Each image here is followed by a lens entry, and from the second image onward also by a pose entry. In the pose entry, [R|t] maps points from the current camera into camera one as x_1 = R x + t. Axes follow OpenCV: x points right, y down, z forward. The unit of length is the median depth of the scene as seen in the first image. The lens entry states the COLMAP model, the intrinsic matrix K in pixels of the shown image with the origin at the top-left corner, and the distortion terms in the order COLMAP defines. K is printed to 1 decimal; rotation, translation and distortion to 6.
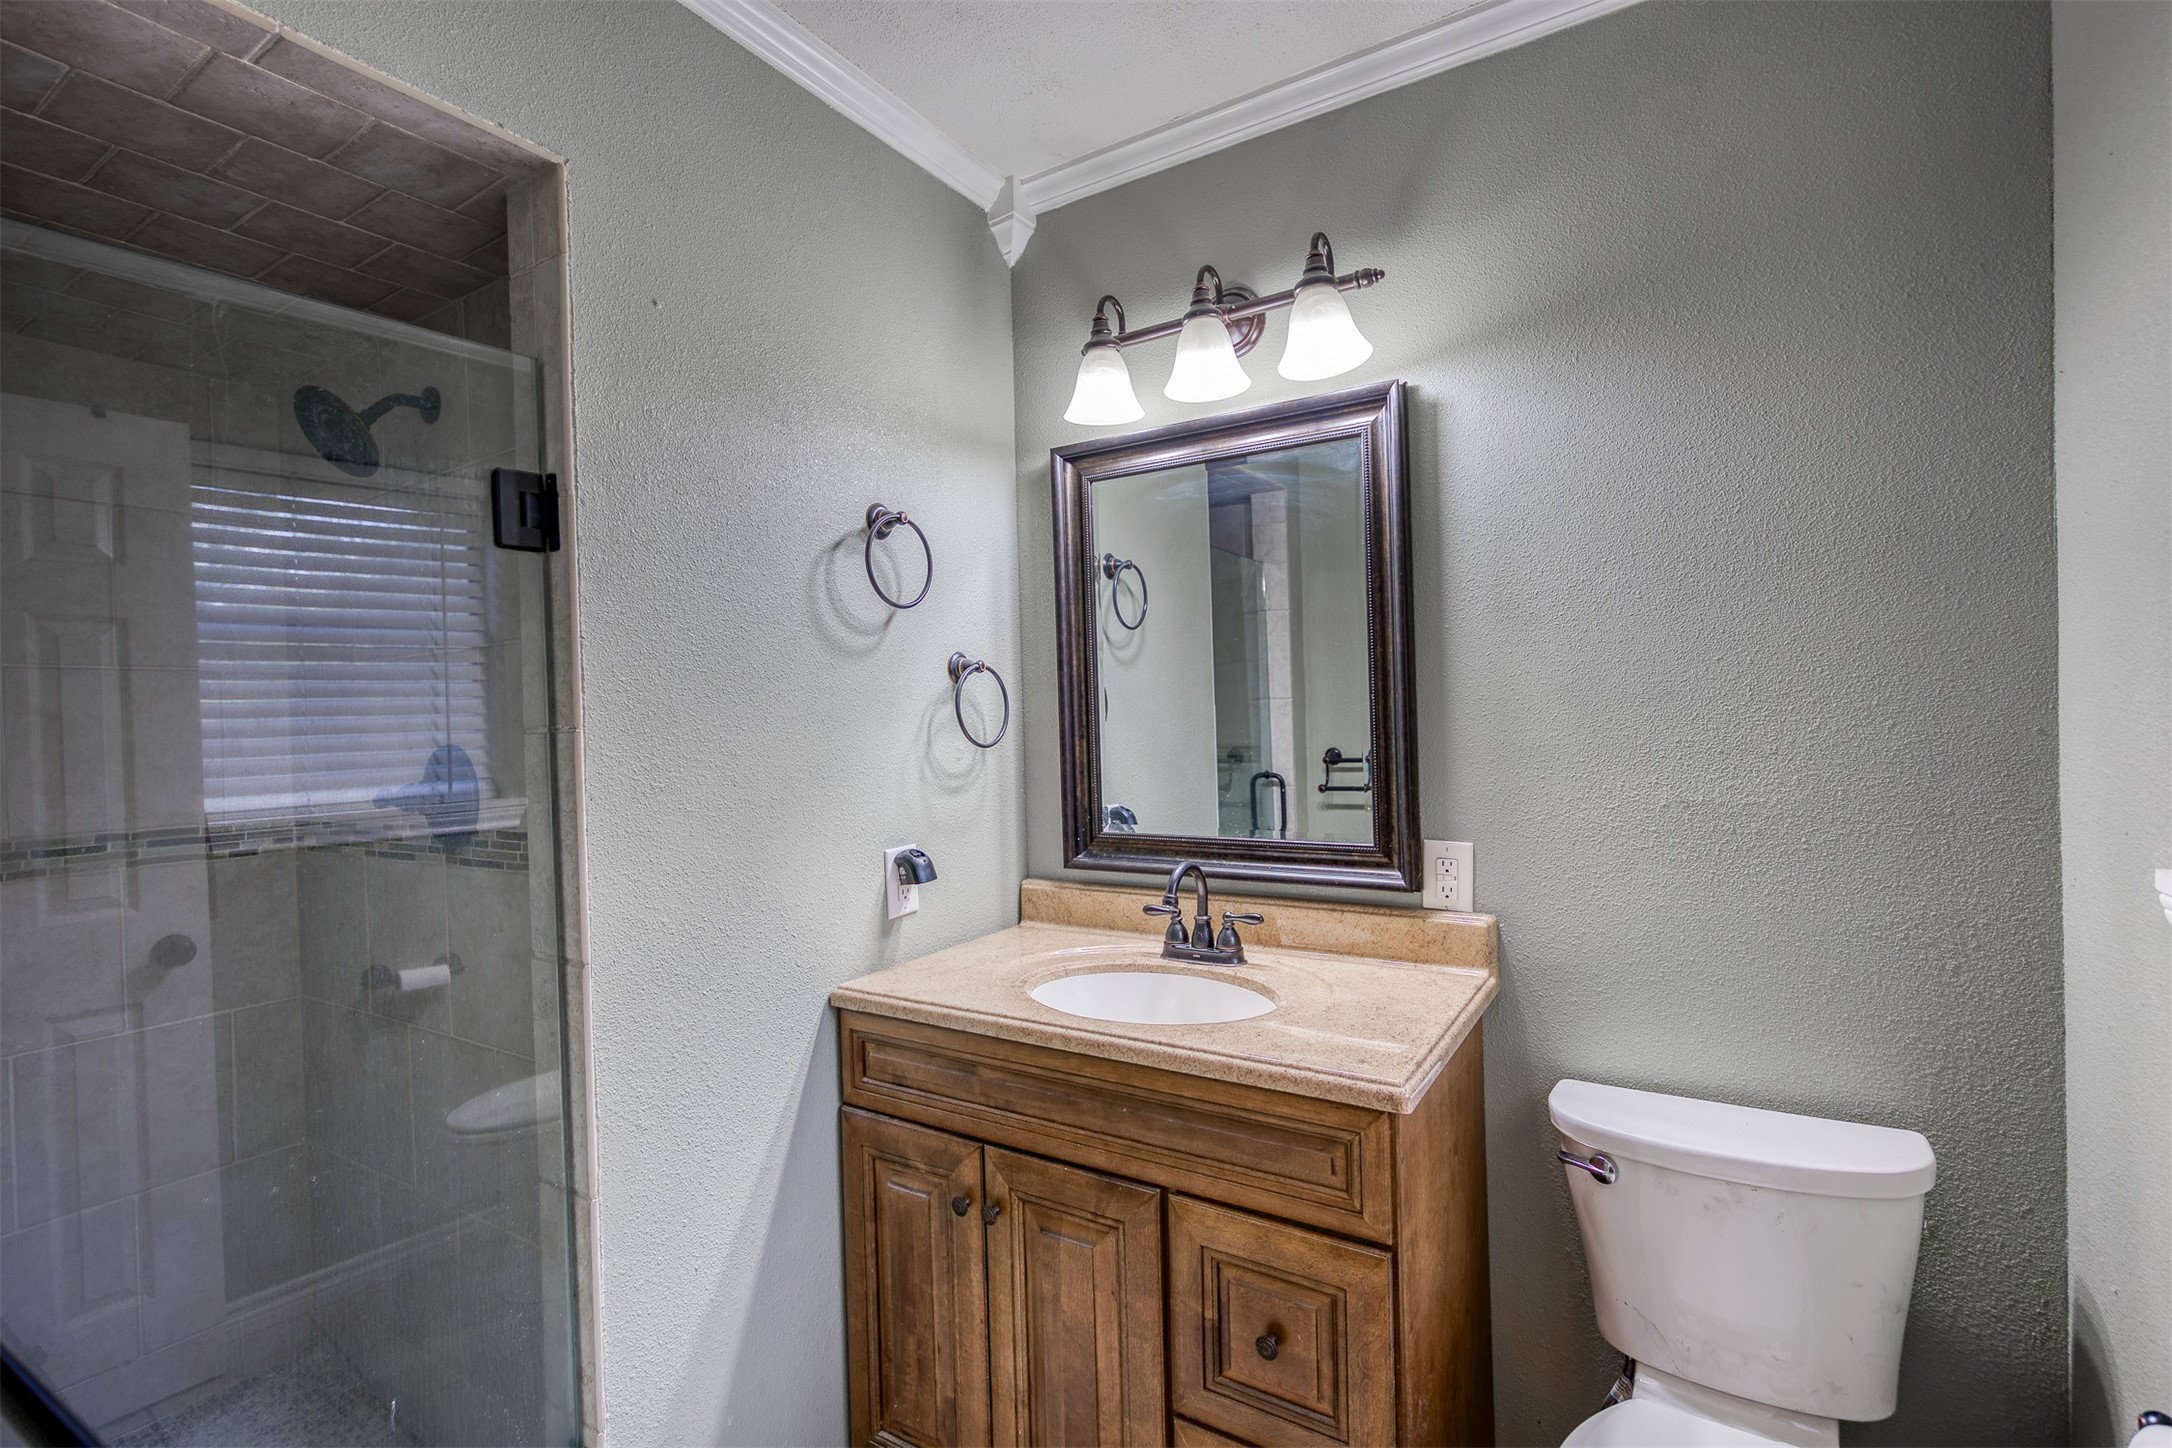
lens RADIAL K [[1007.0, 0, 1103.1], [0, 1007.0, 734.1], [0, 0, 1]] dist [0.001216, -0.004592]
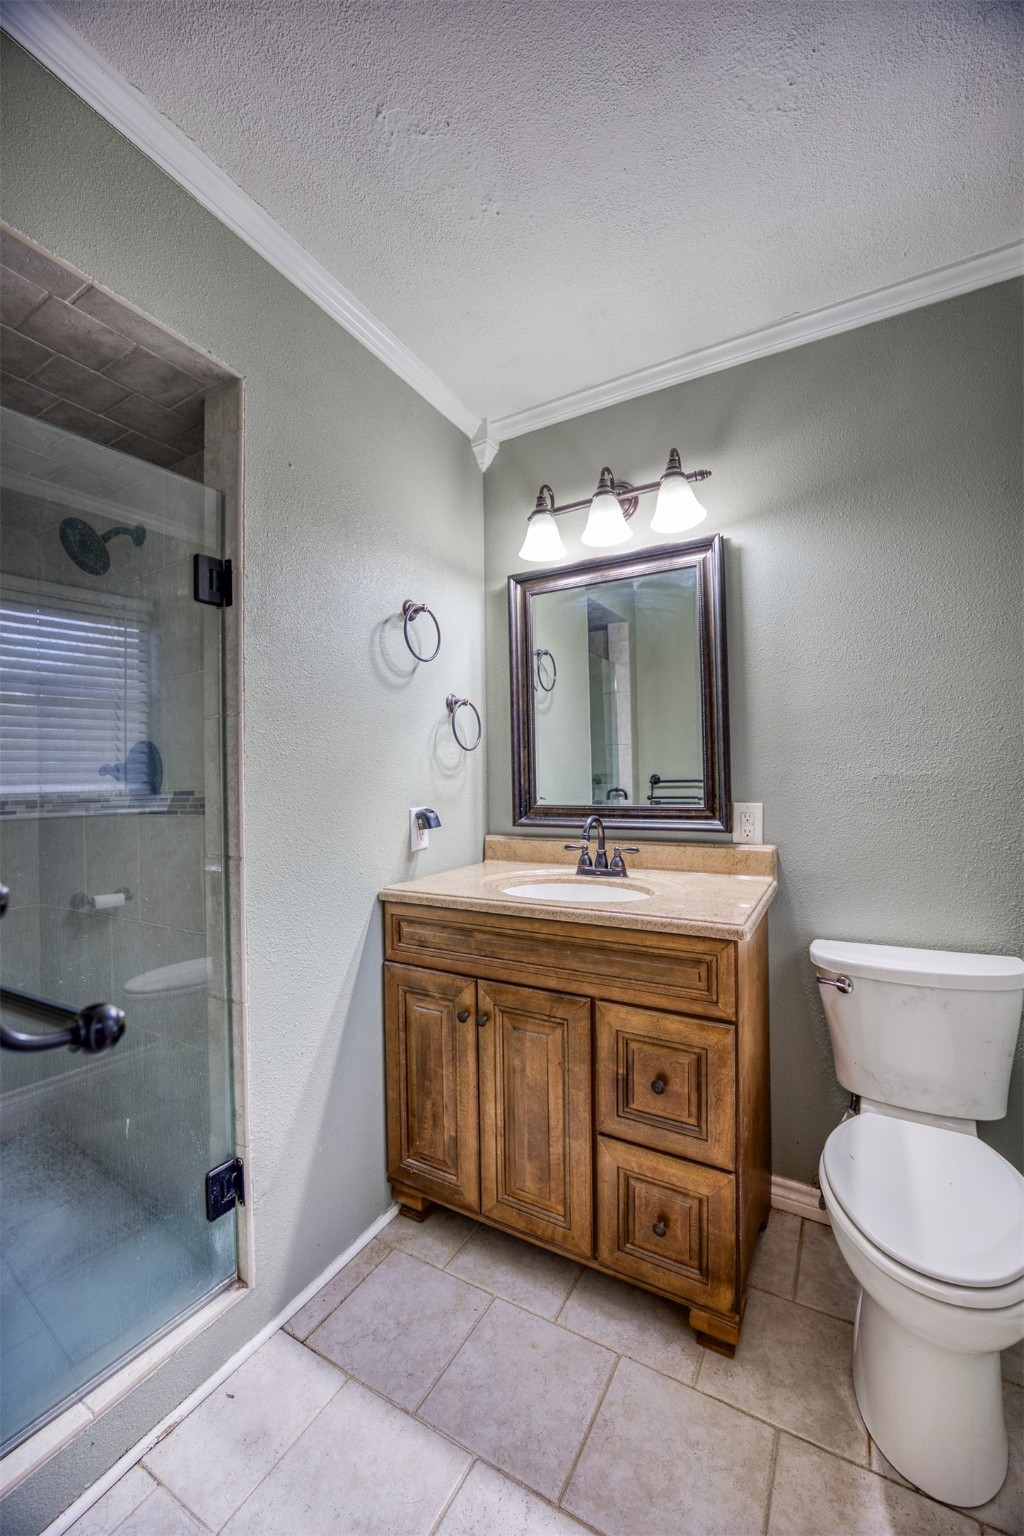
lens RADIAL K [[602.3, 0, 525.8], [0, 602.3, 776.1], [0, 0, 1]] dist [-0.033675, 0.001620]
pose [[0.998581, 0.010423, 0.052215, -0.092894], [-0.009163, 0.999663, -0.024307, 0.097654], [-0.052451, 0.023794, 0.998340, 0.009727]]
